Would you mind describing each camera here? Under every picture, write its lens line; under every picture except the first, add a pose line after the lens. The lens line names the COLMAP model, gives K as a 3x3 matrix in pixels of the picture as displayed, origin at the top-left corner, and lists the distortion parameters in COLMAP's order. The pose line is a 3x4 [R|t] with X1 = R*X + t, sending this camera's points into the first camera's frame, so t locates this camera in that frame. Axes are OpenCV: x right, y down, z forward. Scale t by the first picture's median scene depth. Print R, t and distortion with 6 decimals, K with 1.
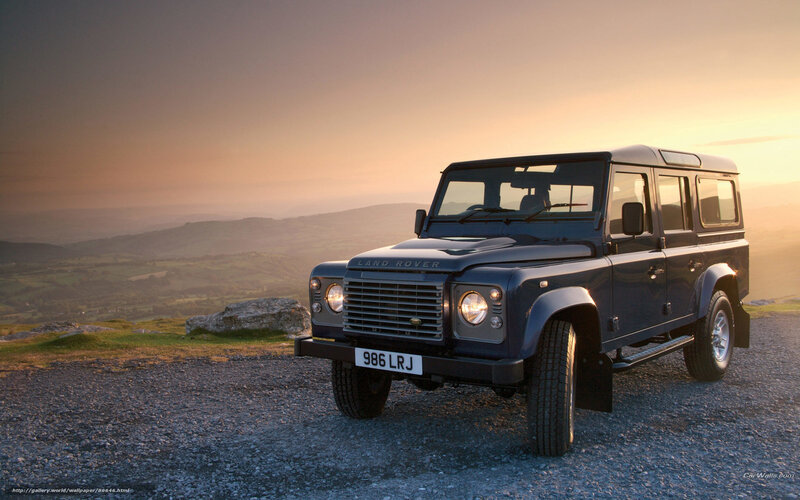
lens RADIAL K [[784.9, 0, 400.0], [0, 784.9, 250.0], [0, 0, 1]] dist [-0.054111, 0.001861]
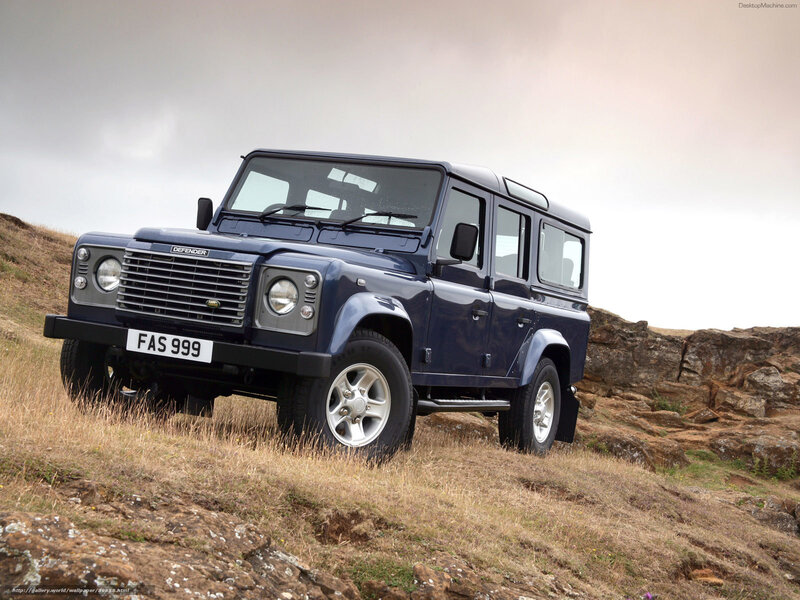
lens RADIAL K [[1303.4, 0, 400.0], [0, 1303.4, 330.0], [0, 0, 1]] dist [0.141529, 0.051035]
pose [[0.955771, 0.152204, 0.251666, -0.132371], [-0.145248, 0.988321, -0.046101, 0.146206], [-0.255743, 0.007508, 0.966716, -0.424262]]
